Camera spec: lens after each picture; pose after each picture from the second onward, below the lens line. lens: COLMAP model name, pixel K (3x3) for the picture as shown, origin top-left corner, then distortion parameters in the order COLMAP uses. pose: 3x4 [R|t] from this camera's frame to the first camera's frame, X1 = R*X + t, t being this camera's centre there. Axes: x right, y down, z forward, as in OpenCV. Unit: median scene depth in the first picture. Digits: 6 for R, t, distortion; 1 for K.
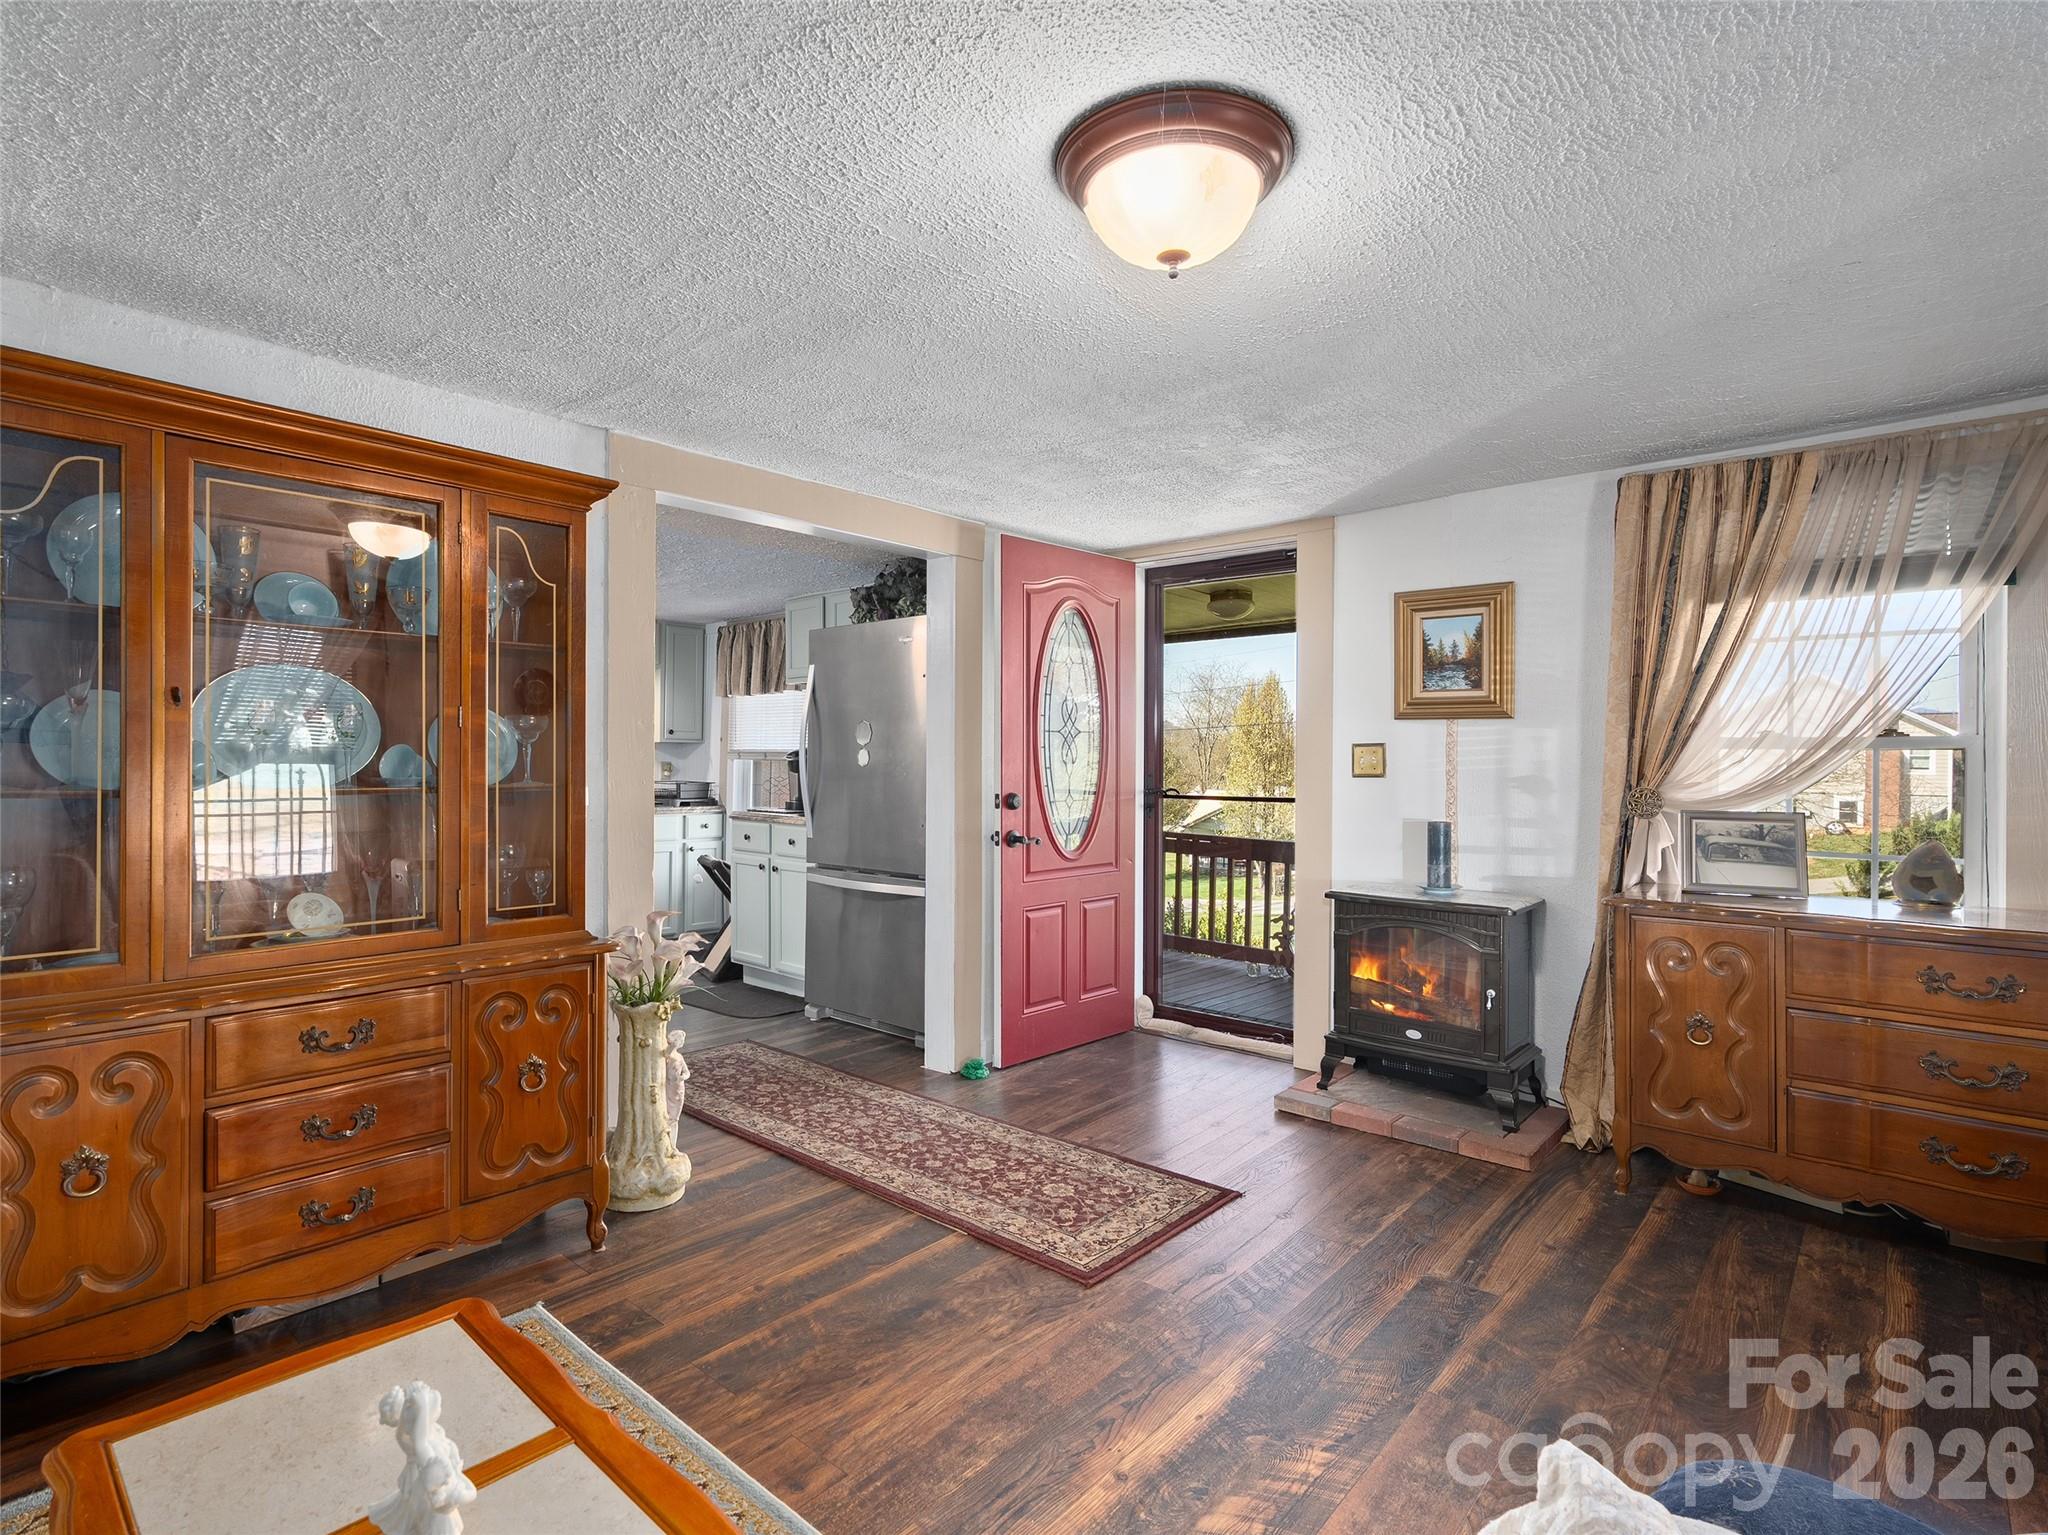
lens RADIAL K [[1058.0, 0, 1011.1], [0, 1058.0, 757.0], [0, 0, 1]] dist [-0.004609, 0.001980]
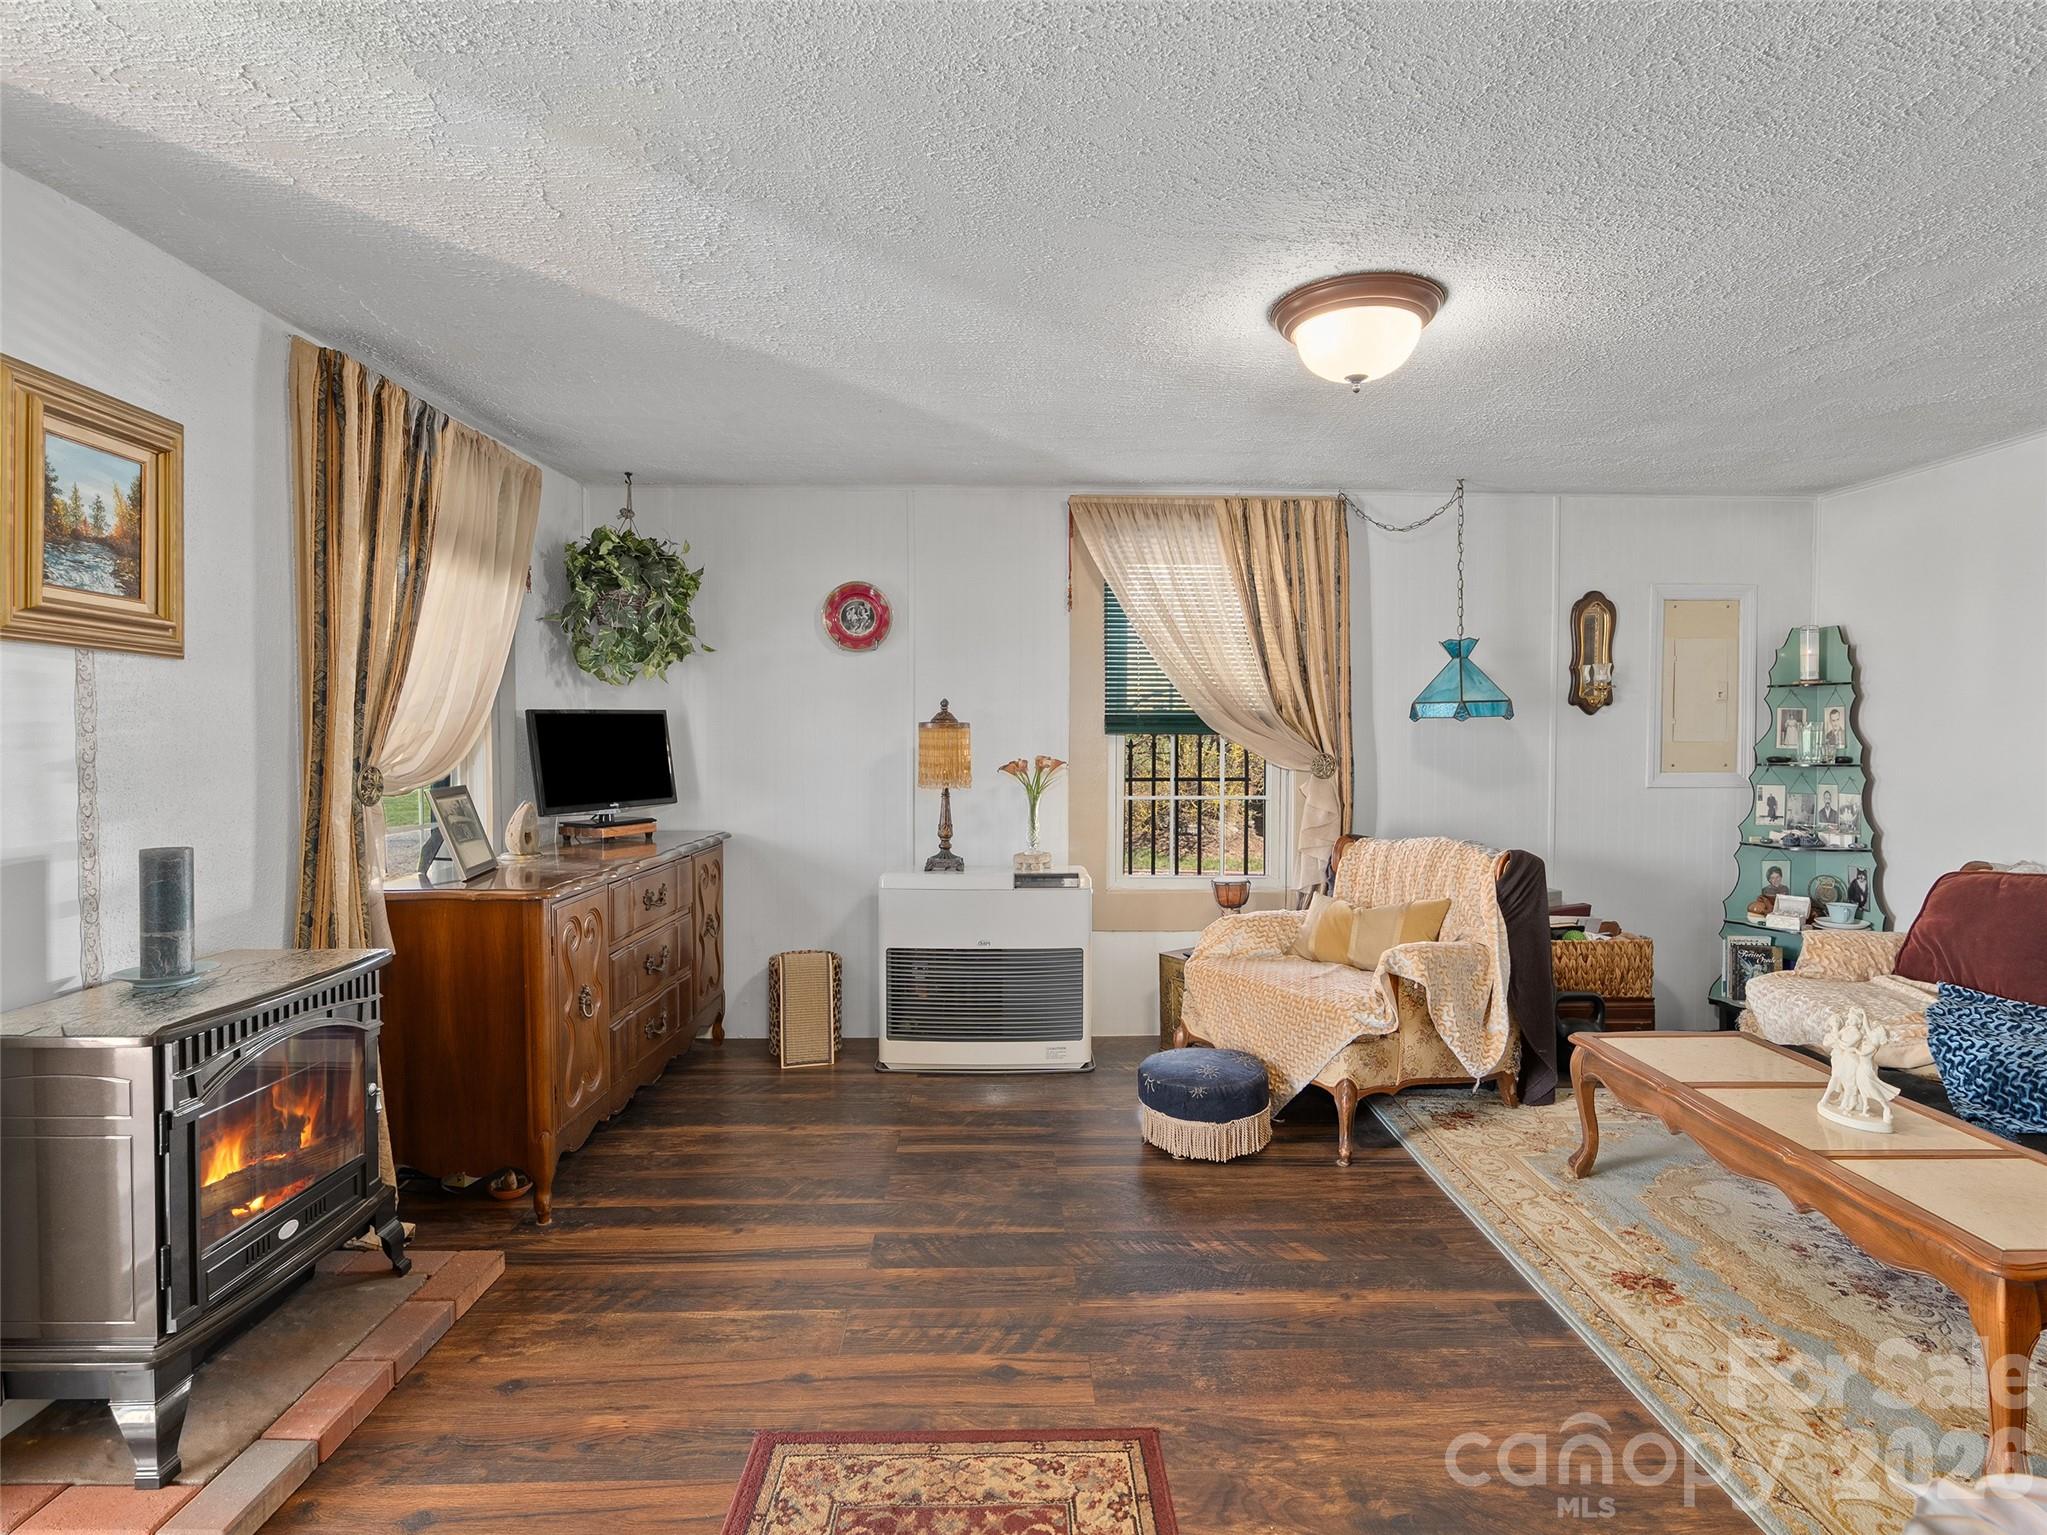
lens RADIAL K [[1057.5, 0, 1022.1], [0, 1057.5, 758.9], [0, 0, 1]] dist [-0.004609, 0.001980]
pose [[-0.683765, -0.017008, 0.729504, -0.276526], [0.000352, 0.999721, 0.023638, 0.004960], [-0.729703, 0.016420, -0.683568, 1.092430]]
